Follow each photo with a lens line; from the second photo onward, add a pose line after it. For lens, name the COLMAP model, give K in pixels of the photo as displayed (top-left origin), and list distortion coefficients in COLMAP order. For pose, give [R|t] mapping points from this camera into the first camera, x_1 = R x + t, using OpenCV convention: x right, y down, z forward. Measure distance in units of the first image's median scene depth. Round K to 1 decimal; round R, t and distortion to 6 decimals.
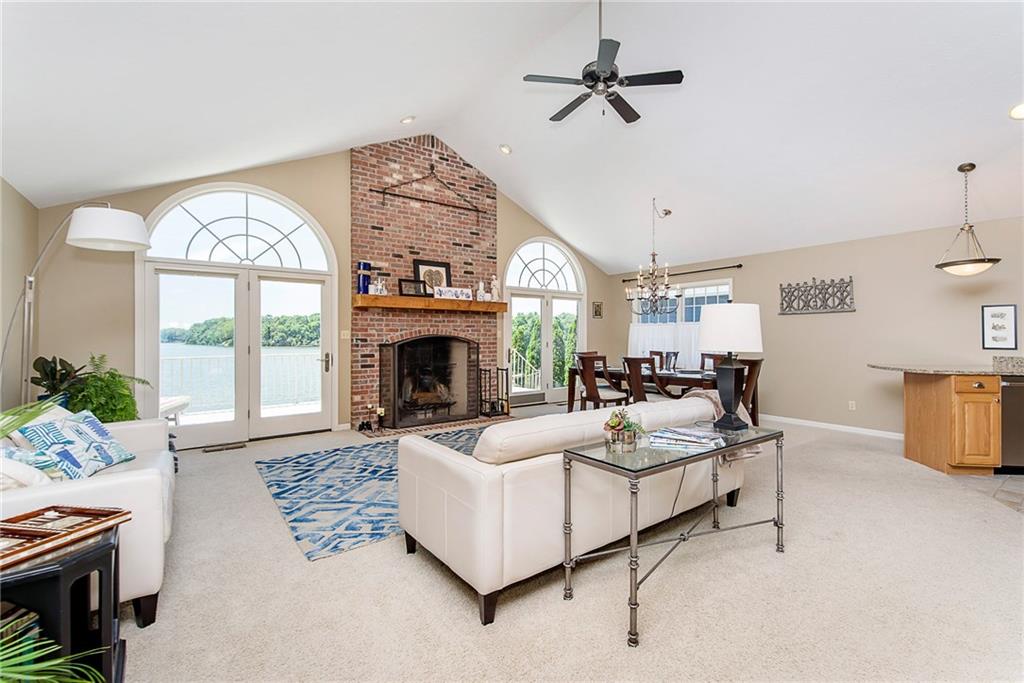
lens RADIAL K [[450.0, 0, 536.2], [0, 450.0, 336.6], [0, 0, 1]] dist [0.013846, -0.000227]
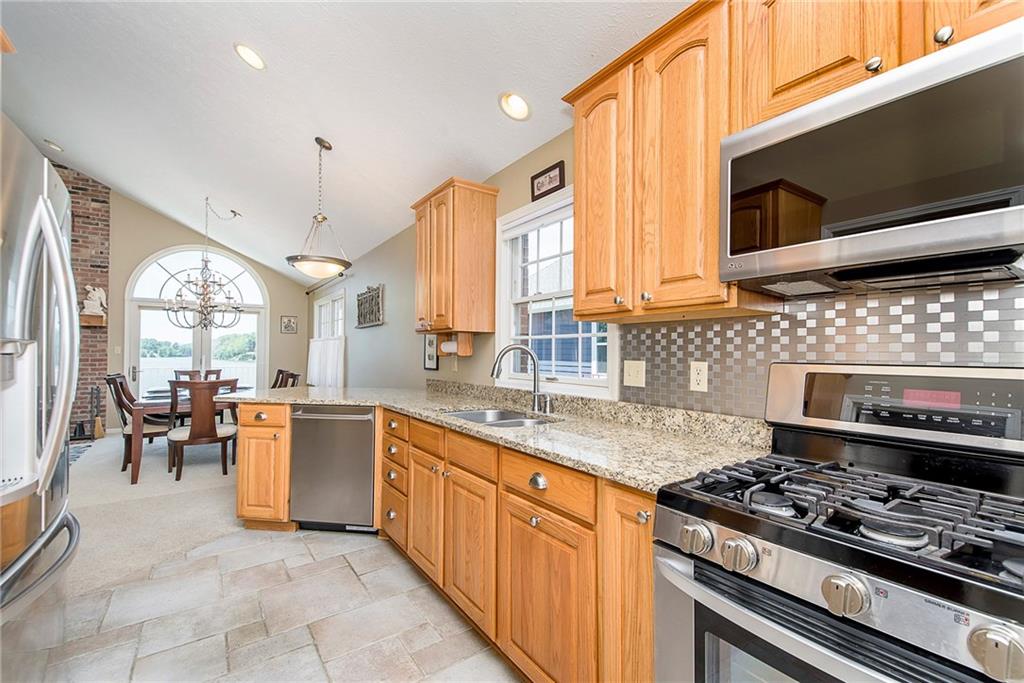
lens RADIAL K [[452.0, 0, 526.7], [0, 452.0, 343.3], [0, 0, 1]] dist [-0.000147, -0.000267]
pose [[0.997861, 0.000372, -0.065371, 0.934693], [-0.001626, 0.999816, -0.019130, -0.003285], [0.065352, 0.019195, 0.997678, 0.160204]]
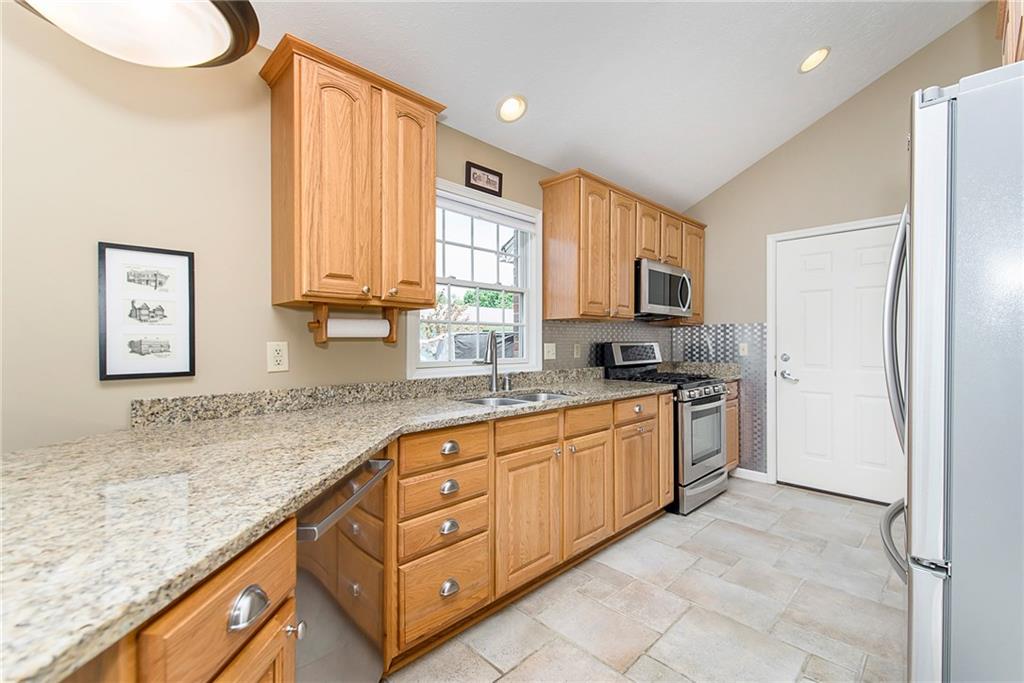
lens RADIAL K [[435.4, 0, 525.6], [0, 435.4, 343.4], [0, 0, 1]] dist [0.014887, -0.000090]
pose [[-0.103344, -0.004416, 0.994636, 0.498711], [0.000755, 0.999990, 0.004518, 0.000530], [-0.994645, 0.001218, -0.103340, 0.570791]]
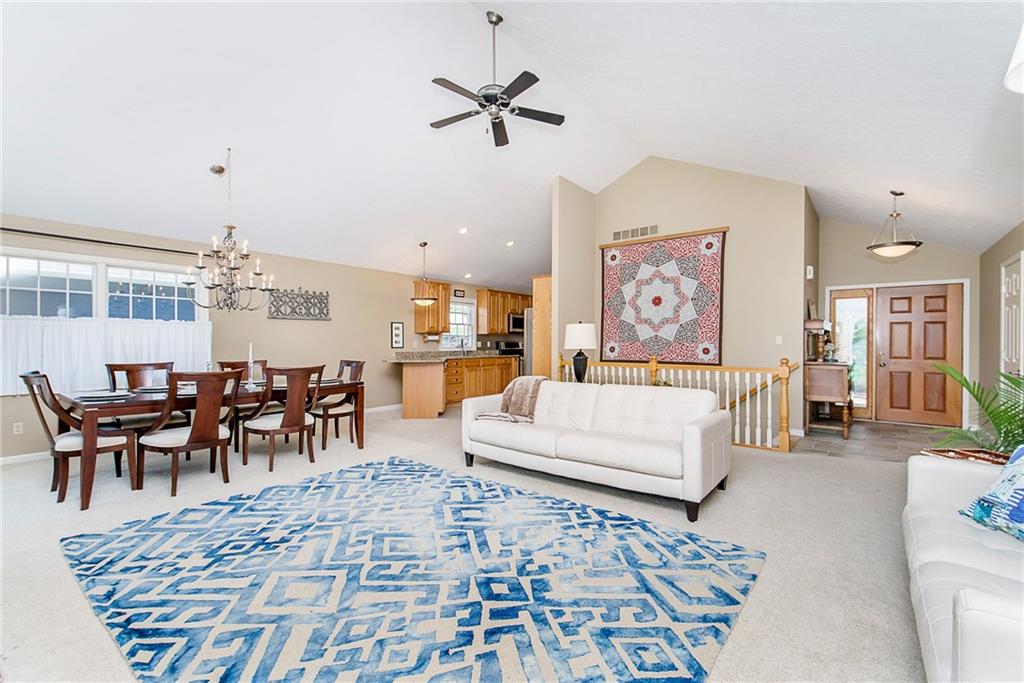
lens RADIAL K [[435.4, 0, 525.6], [0, 435.4, 343.4], [0, 0, 1]] dist [0.014887, -0.000090]
pose [[-0.237973, -0.005685, 0.971255, -0.529250], [-0.000094, 0.999983, 0.005830, 0.000083], [-0.971272, 0.001296, -0.237970, 0.697071]]
